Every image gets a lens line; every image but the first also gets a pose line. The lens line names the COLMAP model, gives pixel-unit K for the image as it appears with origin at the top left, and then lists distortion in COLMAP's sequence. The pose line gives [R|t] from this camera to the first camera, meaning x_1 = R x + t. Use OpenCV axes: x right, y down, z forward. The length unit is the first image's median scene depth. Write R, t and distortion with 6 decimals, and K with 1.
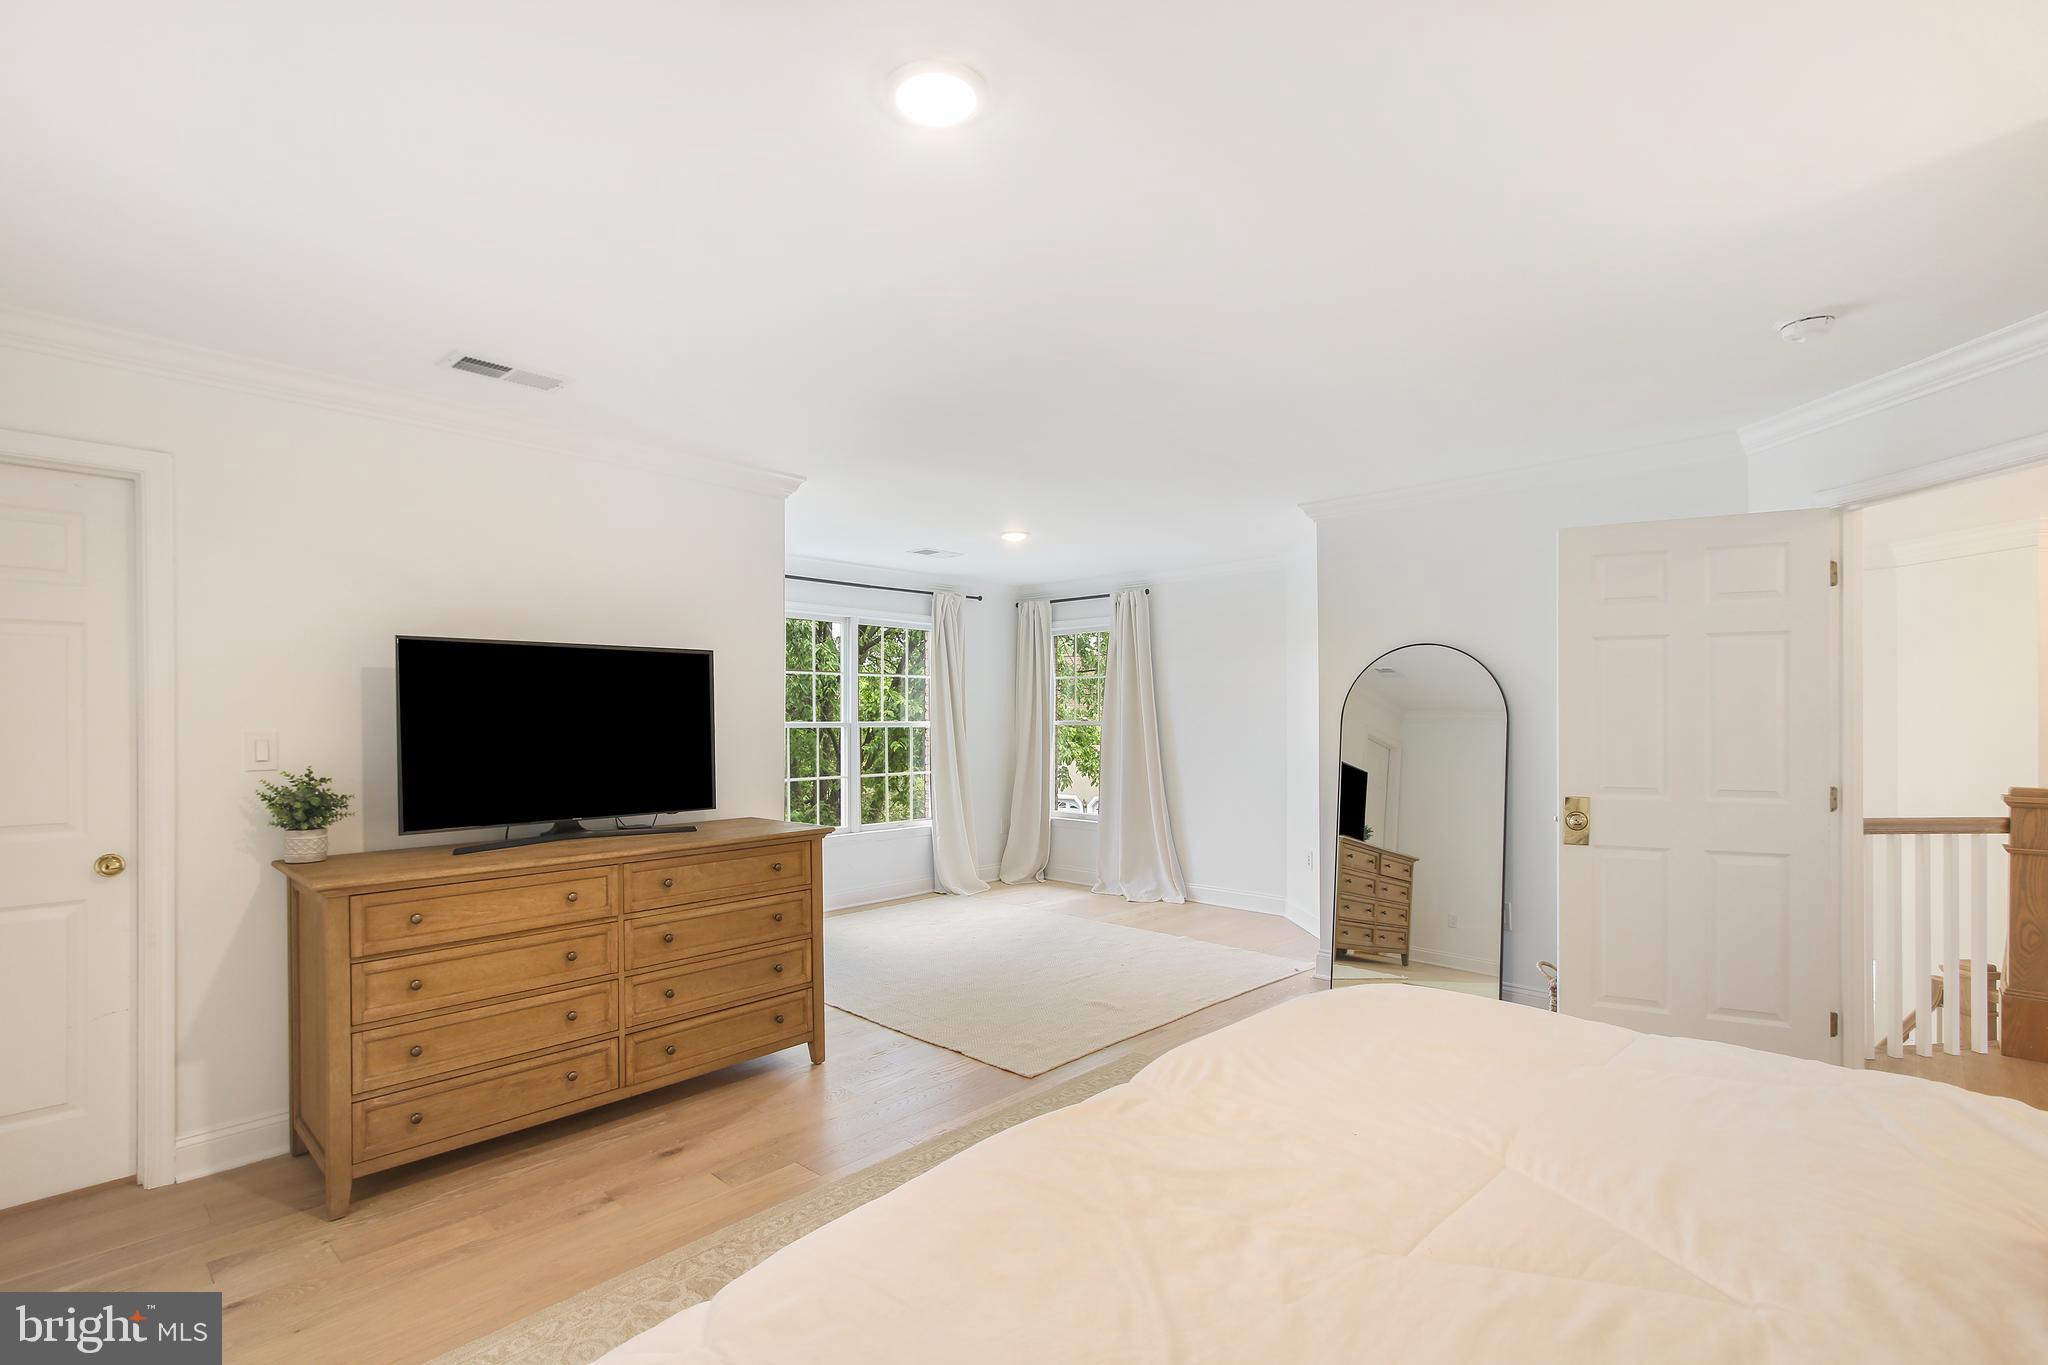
lens RADIAL K [[956.0, 0, 1020.0], [0, 956.0, 707.4], [0, 0, 1]] dist [0.000148, -0.000050]
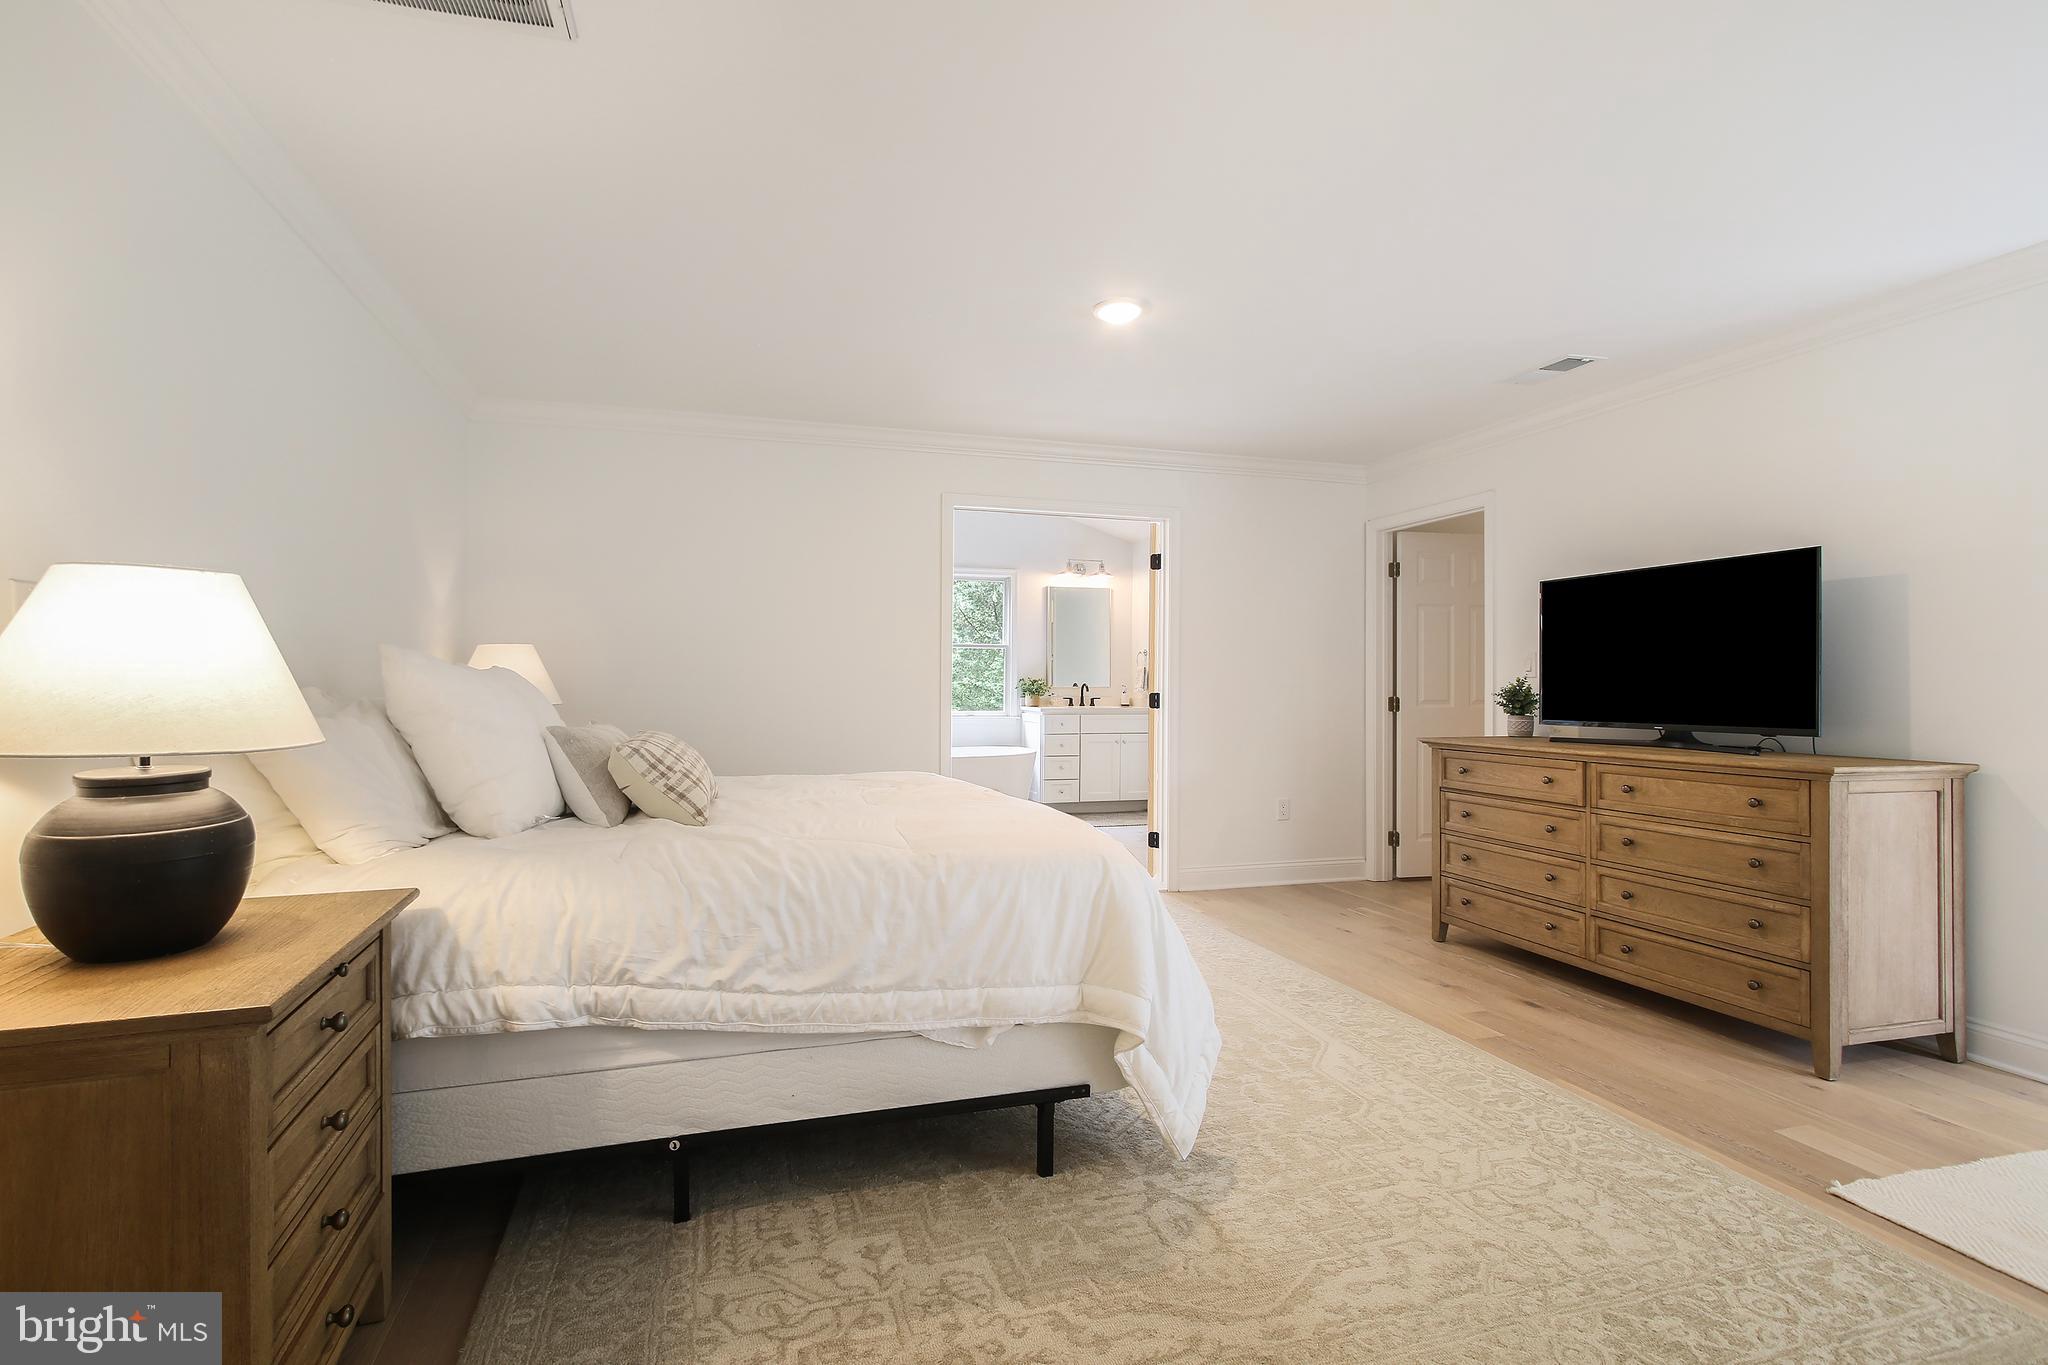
lens RADIAL K [[956.0, 0, 1020.0], [0, 956.0, 707.4], [0, 0, 1]] dist [0.000148, -0.000050]
pose [[-0.495067, 0.020170, -0.868621, 0.877996], [0.005854, 0.999785, 0.019880, 0.071389], [0.868835, 0.004757, -0.495079, 0.956981]]
